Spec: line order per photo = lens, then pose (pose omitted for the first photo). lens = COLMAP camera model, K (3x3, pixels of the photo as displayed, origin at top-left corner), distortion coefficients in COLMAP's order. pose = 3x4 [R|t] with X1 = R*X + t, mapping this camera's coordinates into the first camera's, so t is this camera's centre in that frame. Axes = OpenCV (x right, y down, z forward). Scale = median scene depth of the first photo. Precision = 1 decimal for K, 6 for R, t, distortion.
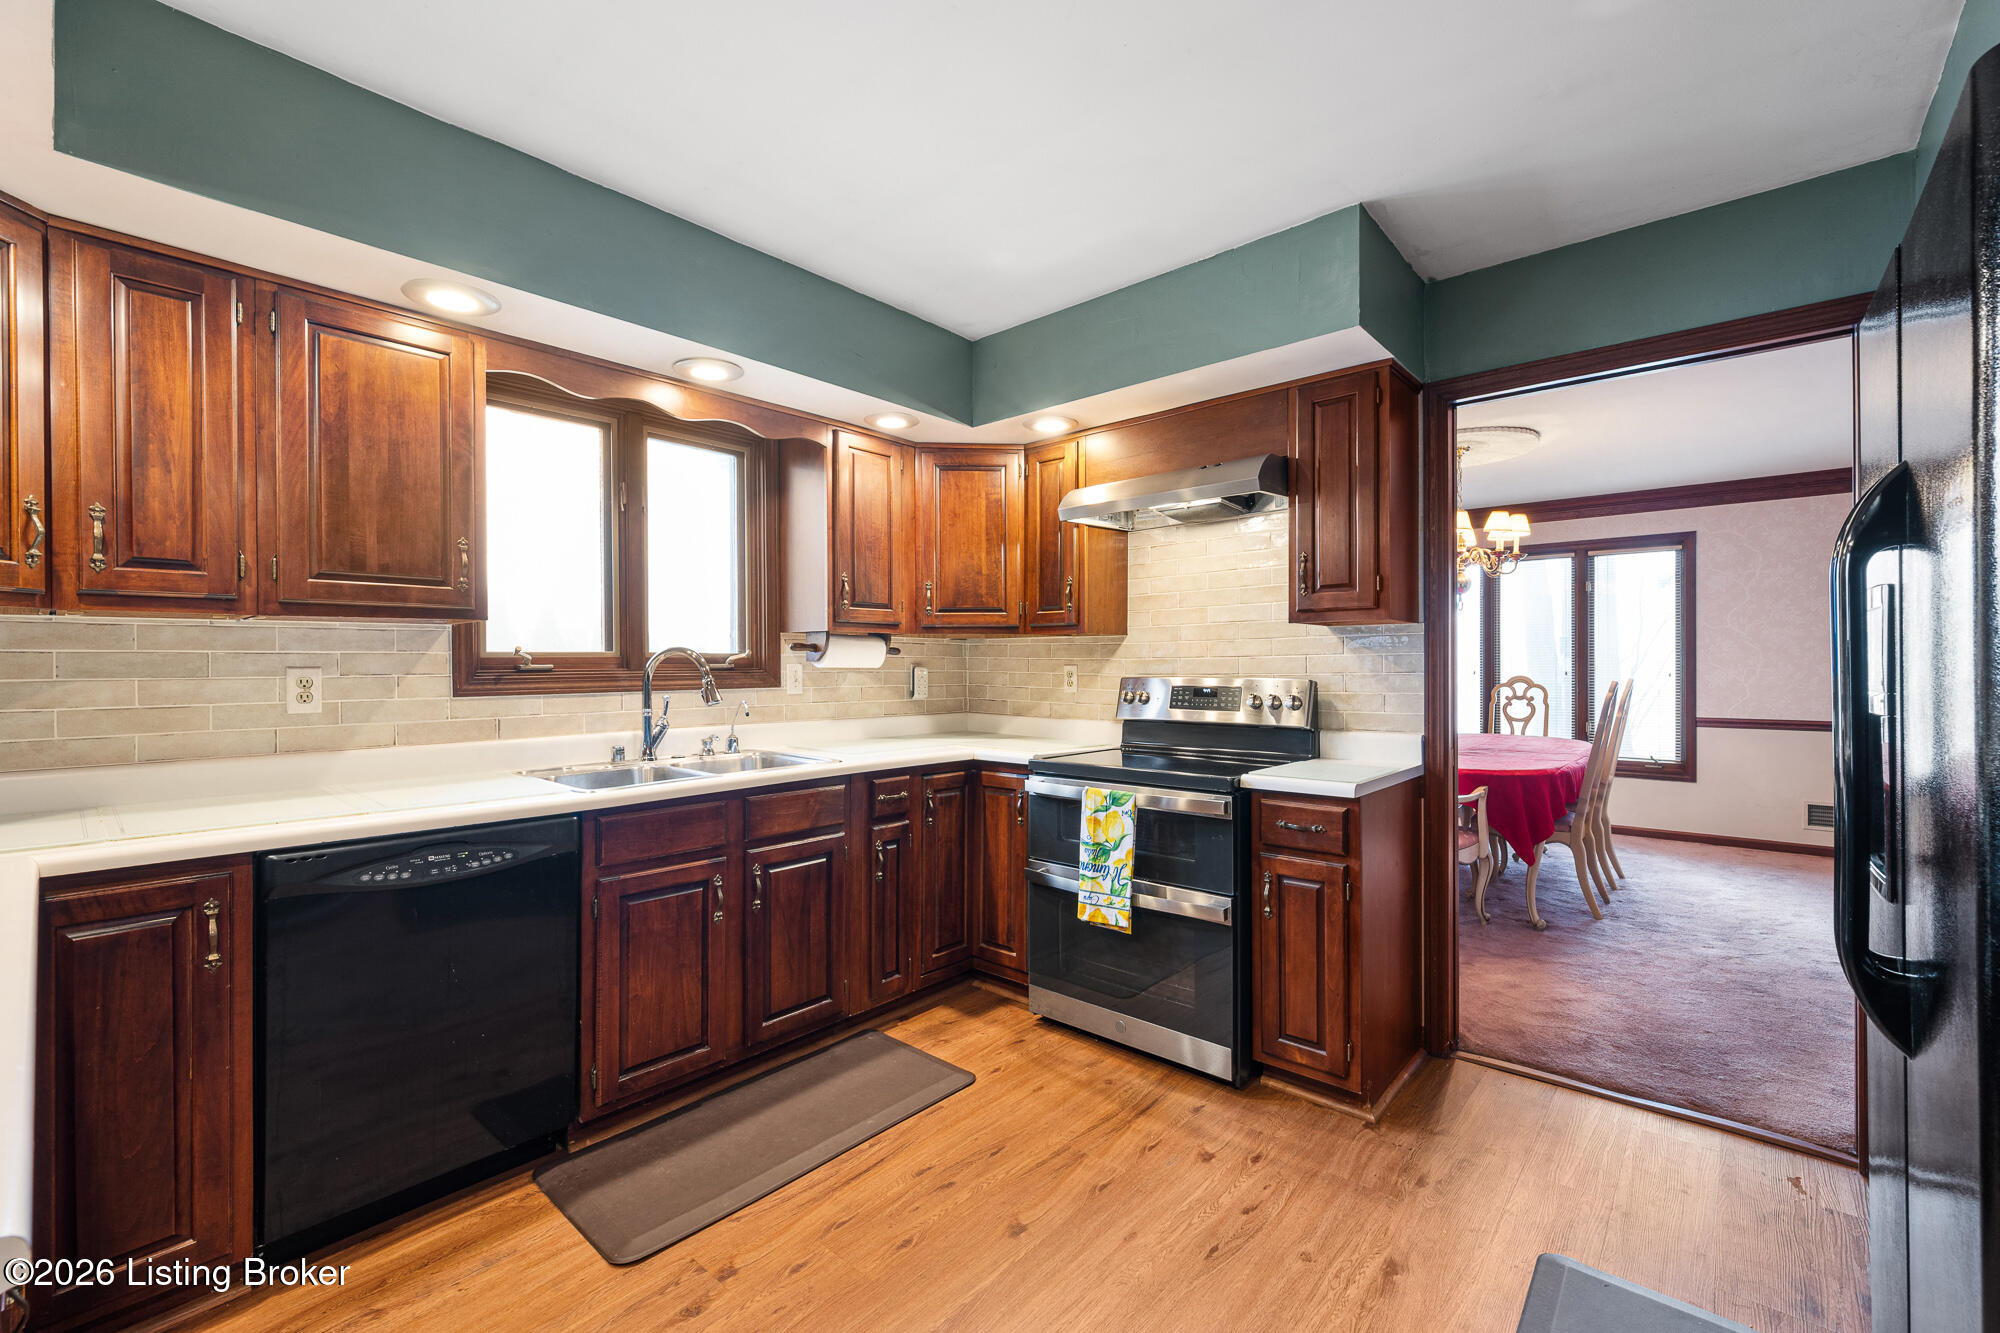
lens RADIAL K [[849.7, 0, 997.2], [0, 849.7, 668.9], [0, 0, 1]] dist [0.000884, 0.000870]
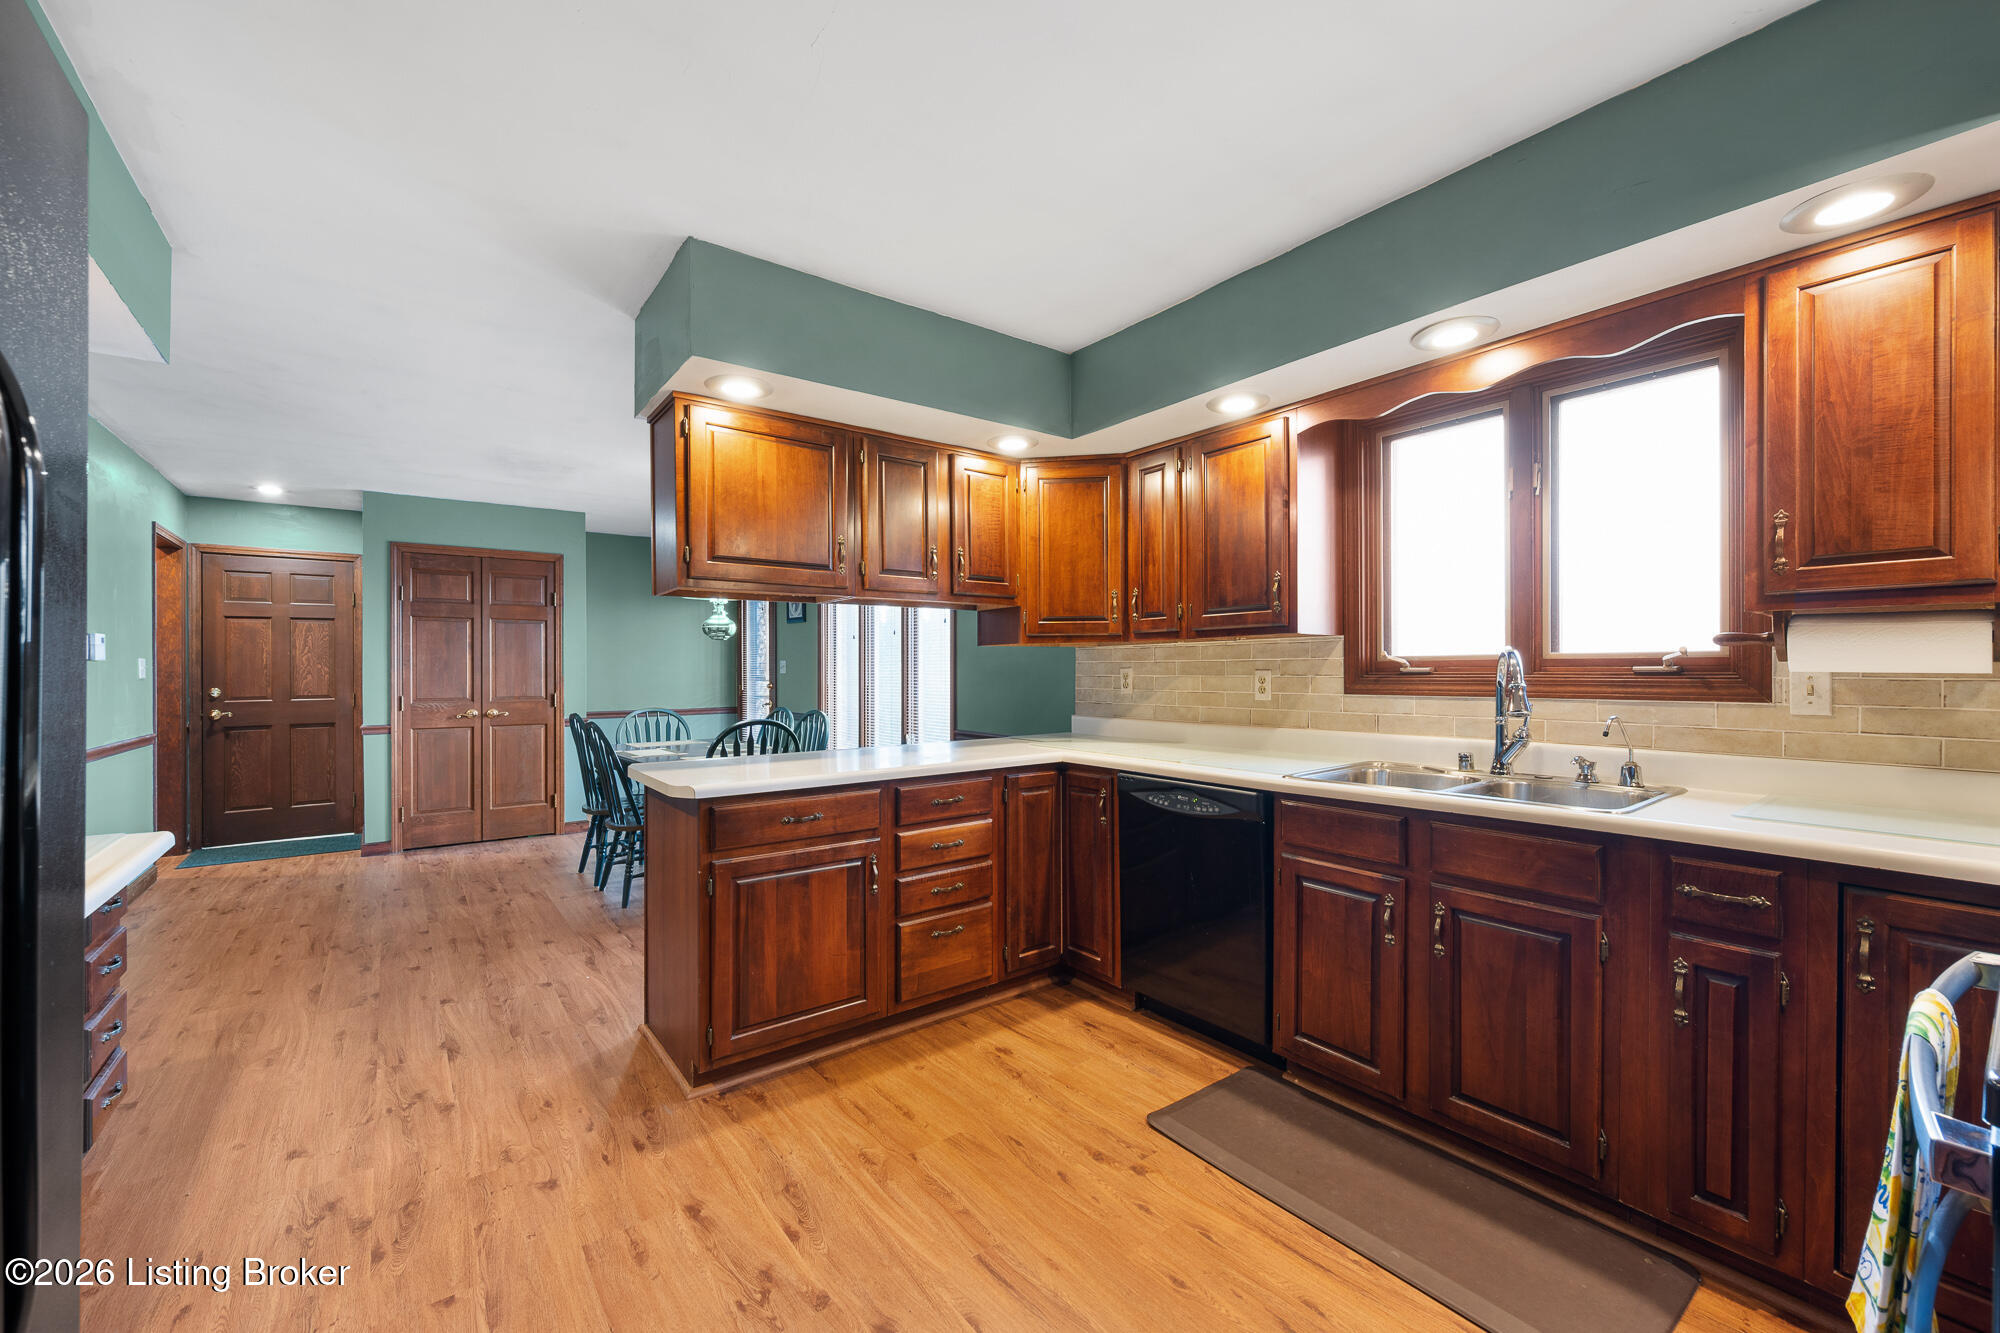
lens RADIAL K [[796.0, 0, 983.8], [0, 796.0, 667.9], [0, 0, 1]] dist [0.003363, 0.000281]
pose [[-0.208387, 0.001617, -0.978045, 0.558796], [-0.001286, 0.999997, 0.001928, -0.006070], [0.978046, 0.001660, -0.208384, 0.676051]]
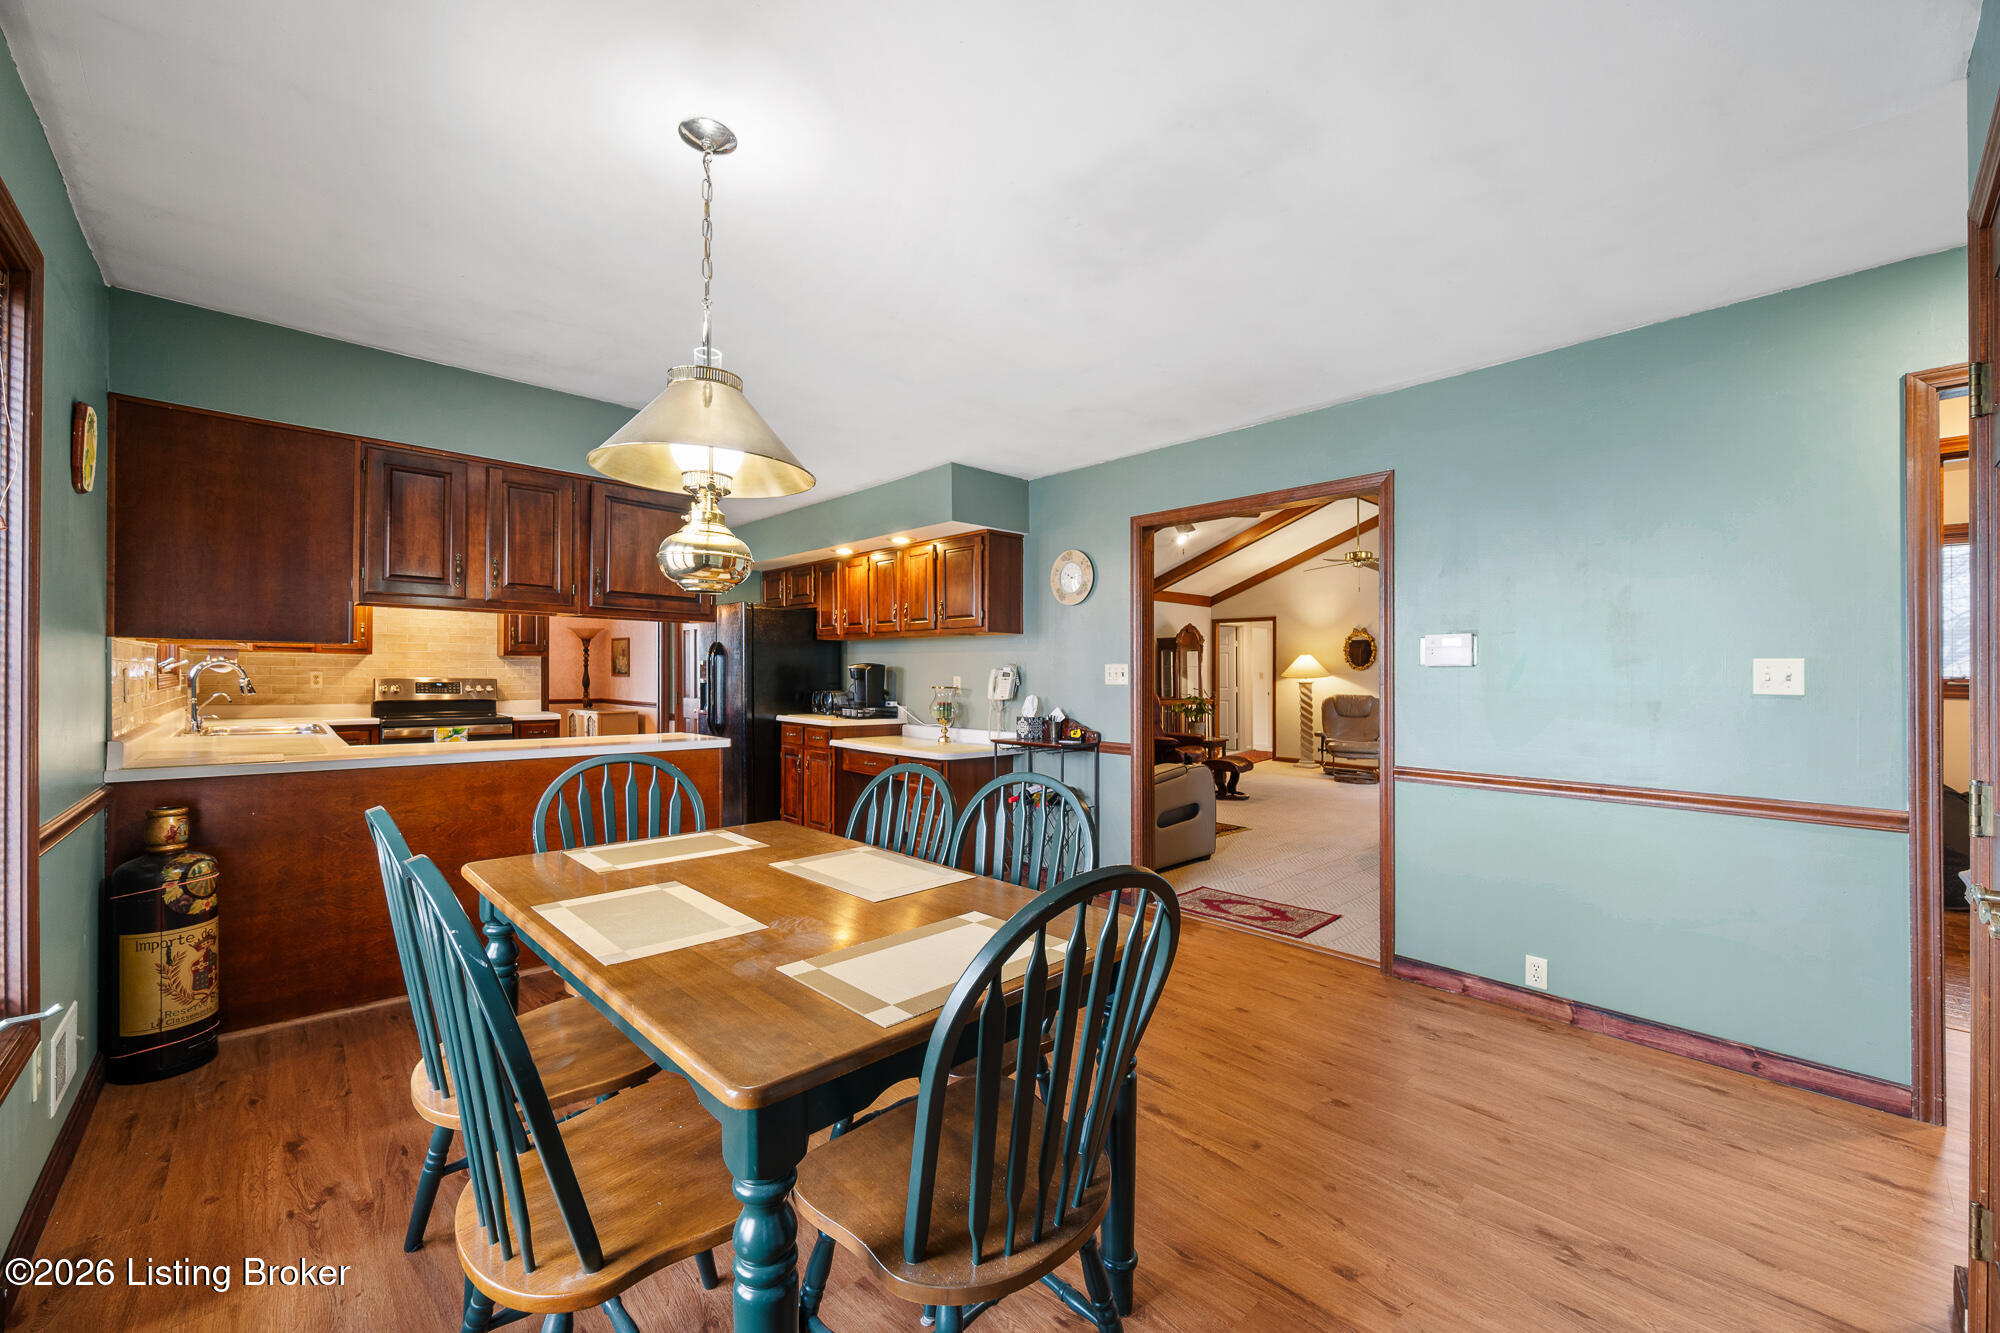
lens RADIAL K [[796.0, 0, 1003.1], [0, 796.0, 670.9], [0, 0, 1]] dist [0.003363, 0.000281]
pose [[0.088032, 0.008458, 0.996082, -1.847990], [-0.002049, 0.999963, -0.008310, 0.005976], [-0.996116, -0.001309, 0.088046, -0.643948]]
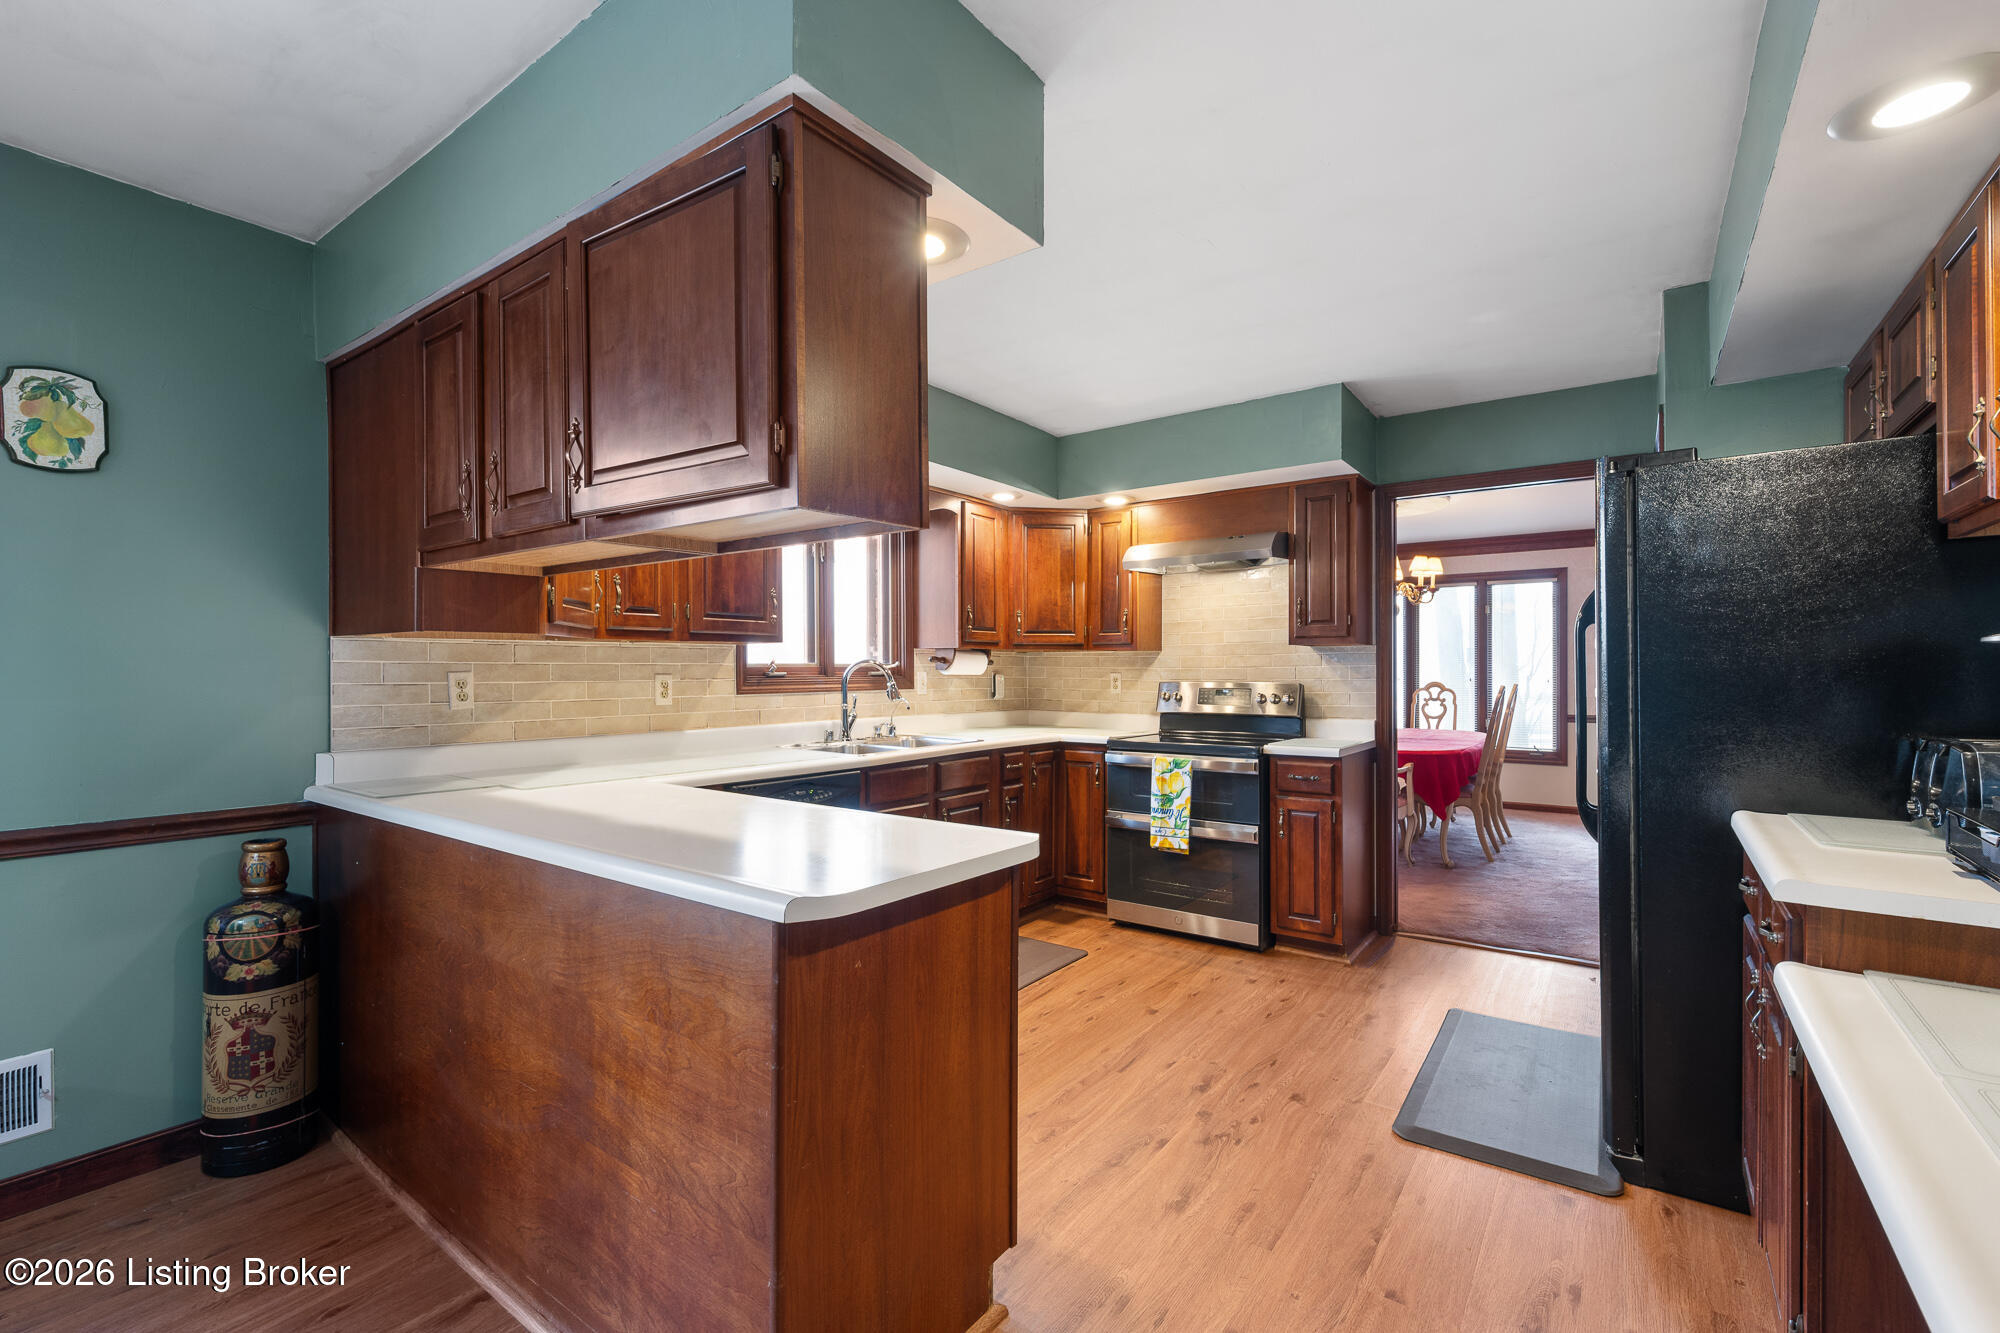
lens RADIAL K [[888.9, 0, 994.3], [0, 888.9, 673.5], [0, 0, 1]] dist [0.004162, 0.000375]
pose [[0.995573, 0.001393, 0.093982, -0.320883], [-0.001147, 0.999996, -0.002672, 0.000595], [-0.093985, 0.002552, 0.995570, -0.506035]]
